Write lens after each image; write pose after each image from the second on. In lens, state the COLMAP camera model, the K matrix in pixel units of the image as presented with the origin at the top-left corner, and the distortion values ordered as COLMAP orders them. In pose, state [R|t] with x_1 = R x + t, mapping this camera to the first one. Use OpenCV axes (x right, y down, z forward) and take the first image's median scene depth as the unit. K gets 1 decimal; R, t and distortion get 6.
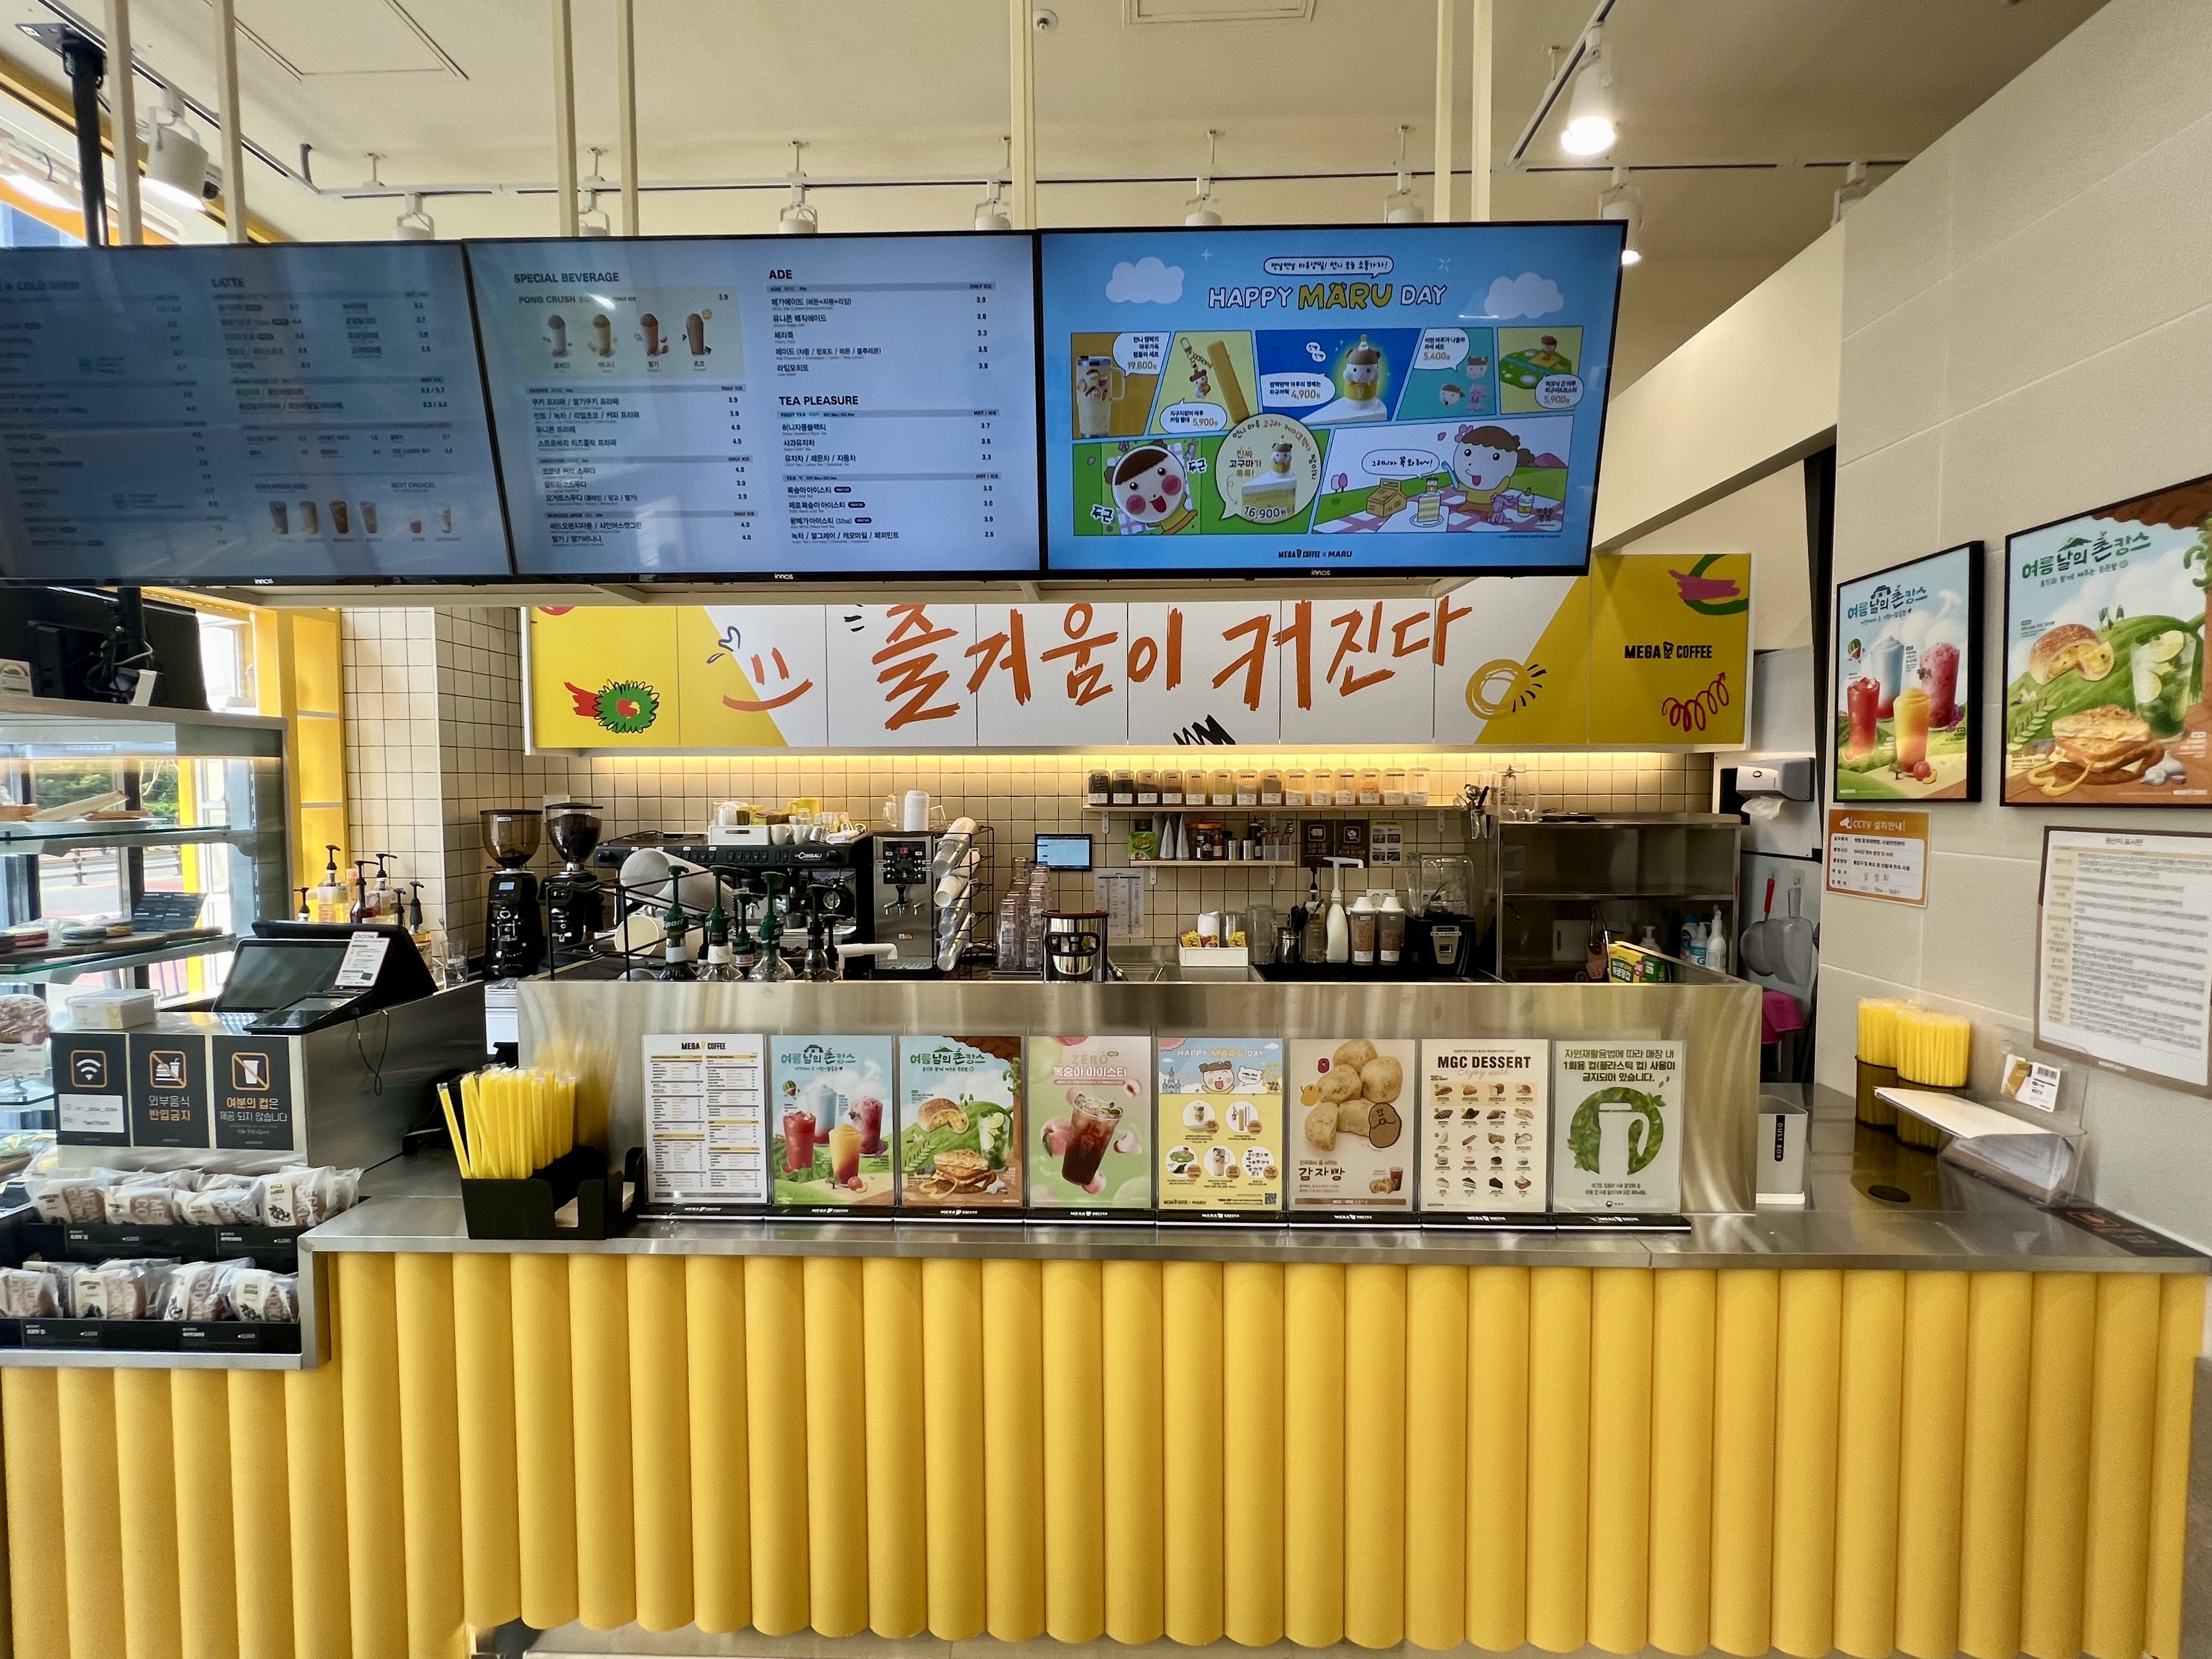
lens RADIAL K [[948.5, 0, 1108.0], [0, 948.5, 838.1], [0, 0, 1]] dist [0.003886, 0.000441]
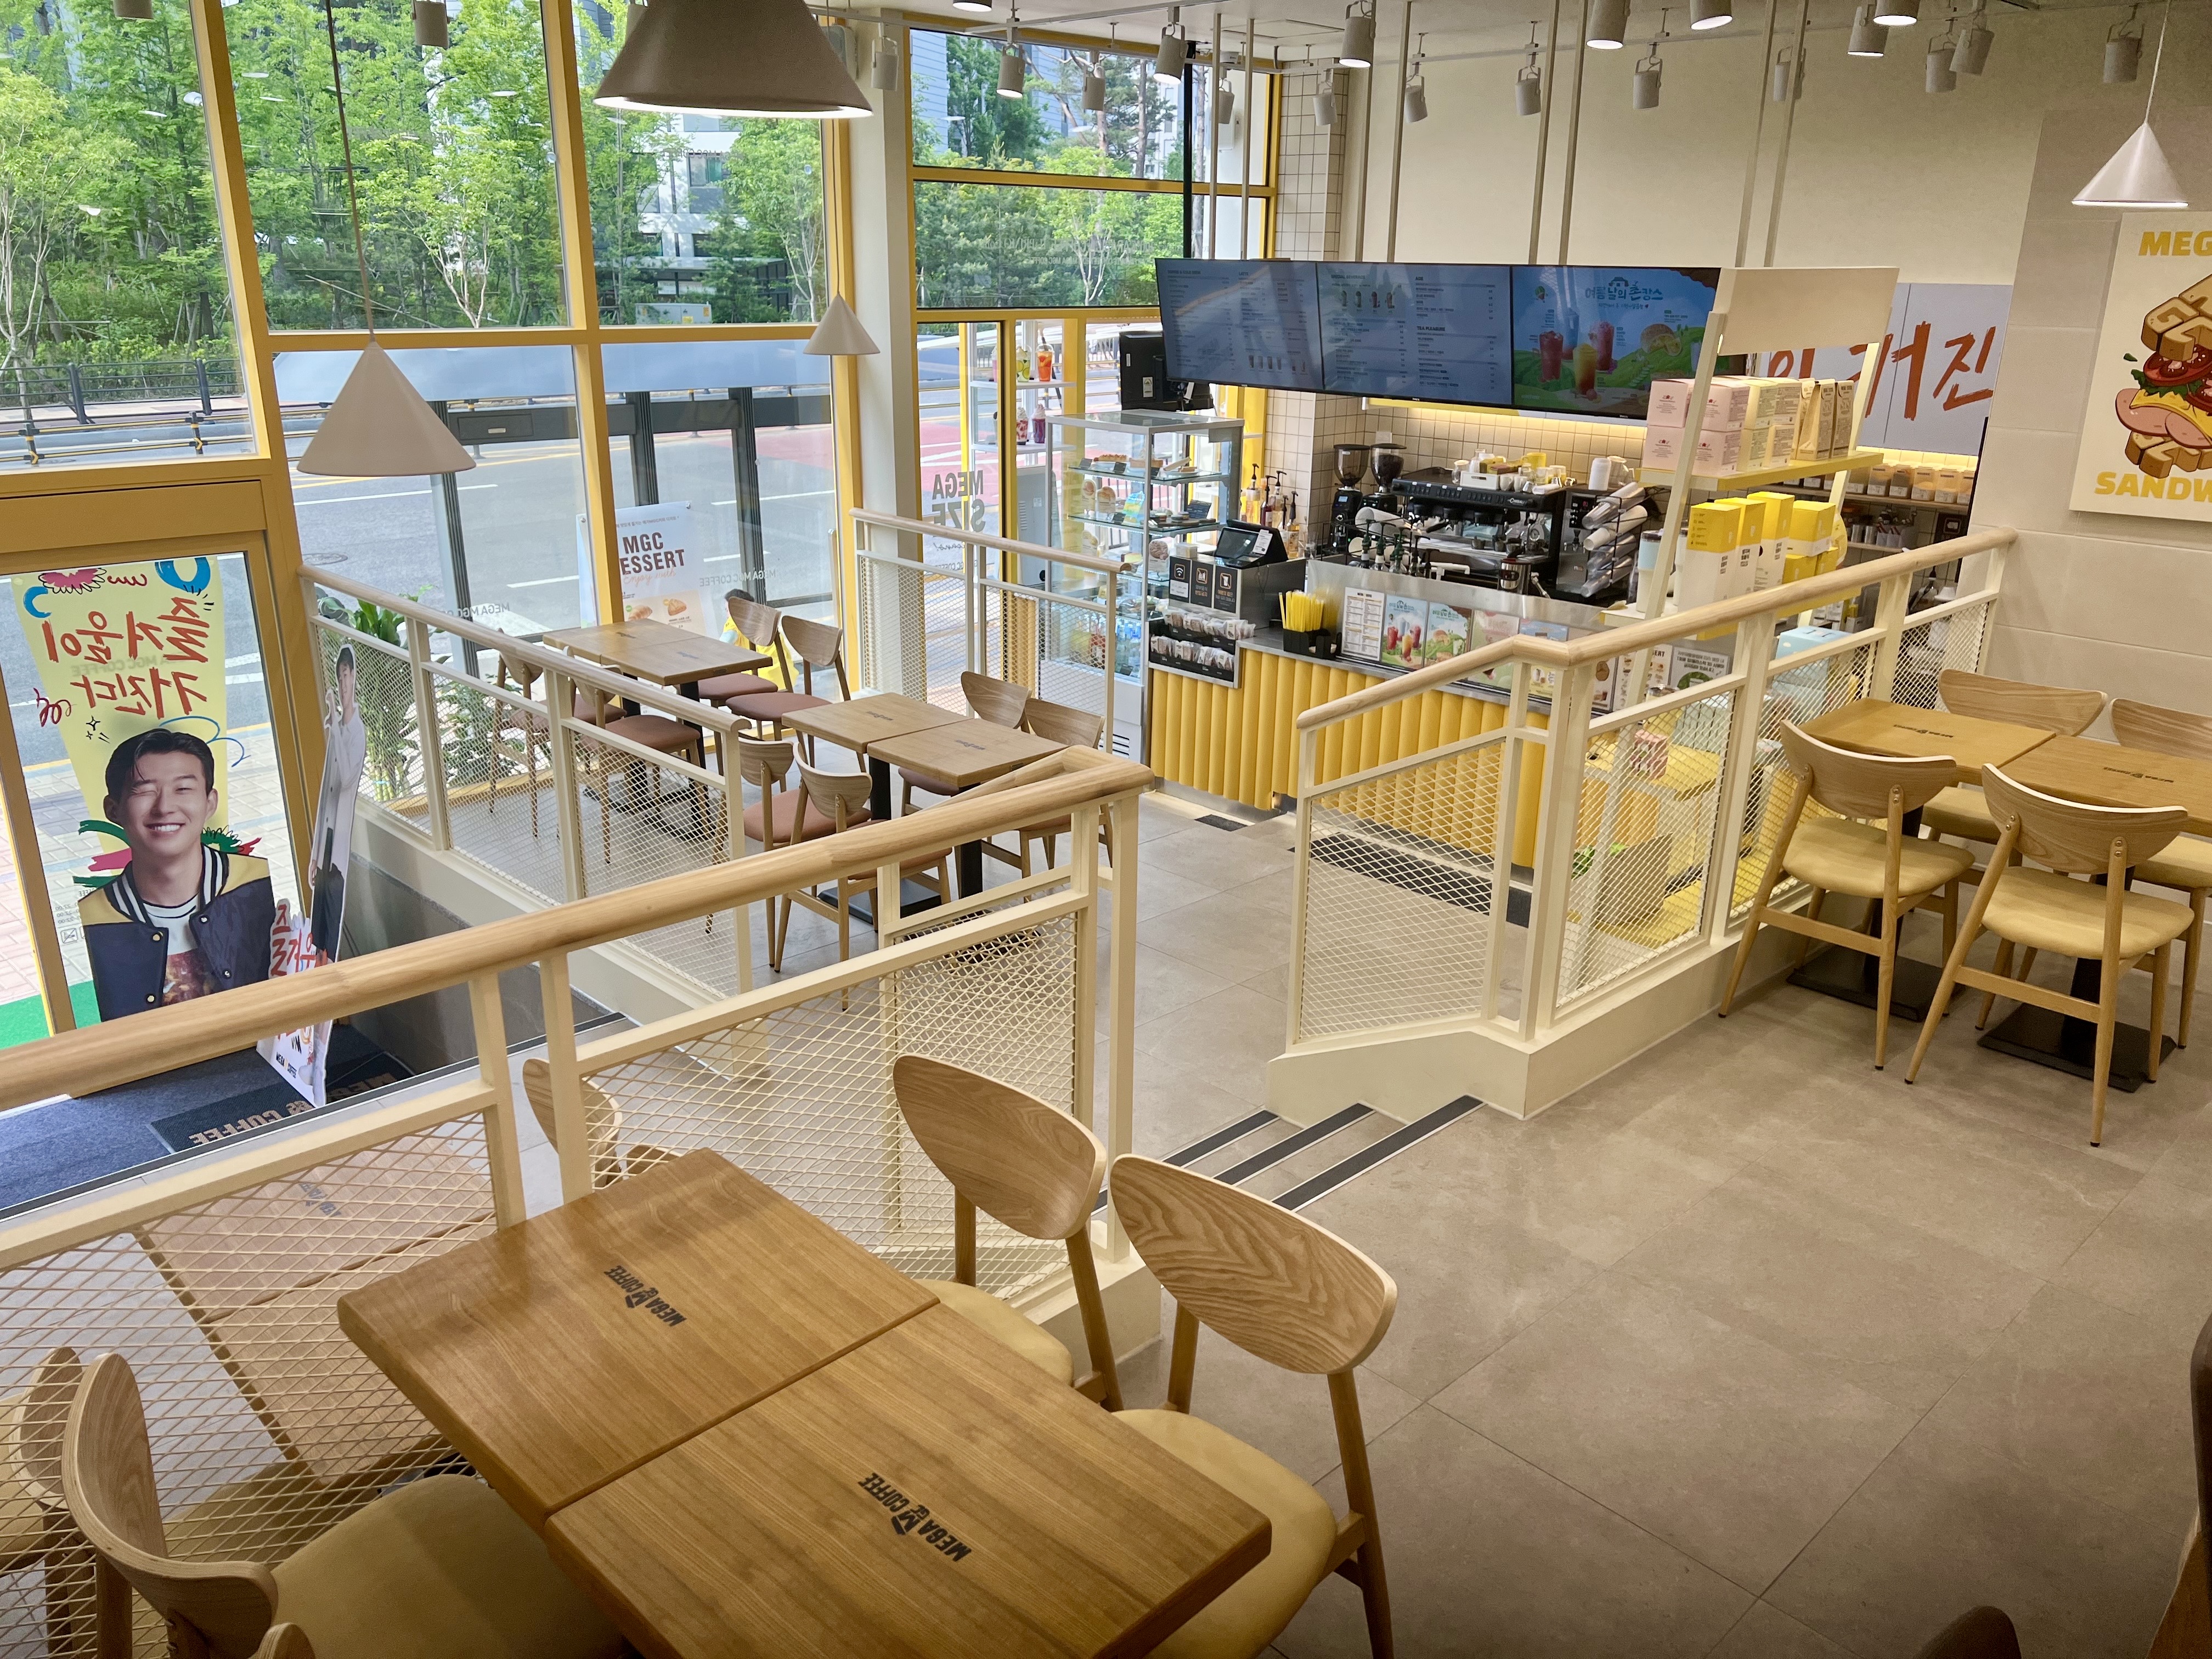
lens RADIAL K [[1676.8, 0, 1101.4], [0, 1676.8, 837.9], [0, 0, 1]] dist [-0.011004, -0.004662]
pose [[0.716728, 0.237864, -0.655532, 2.027933], [-0.051664, 0.955557, 0.290243, -0.396587], [0.695436, -0.174158, 0.697164, -2.552061]]
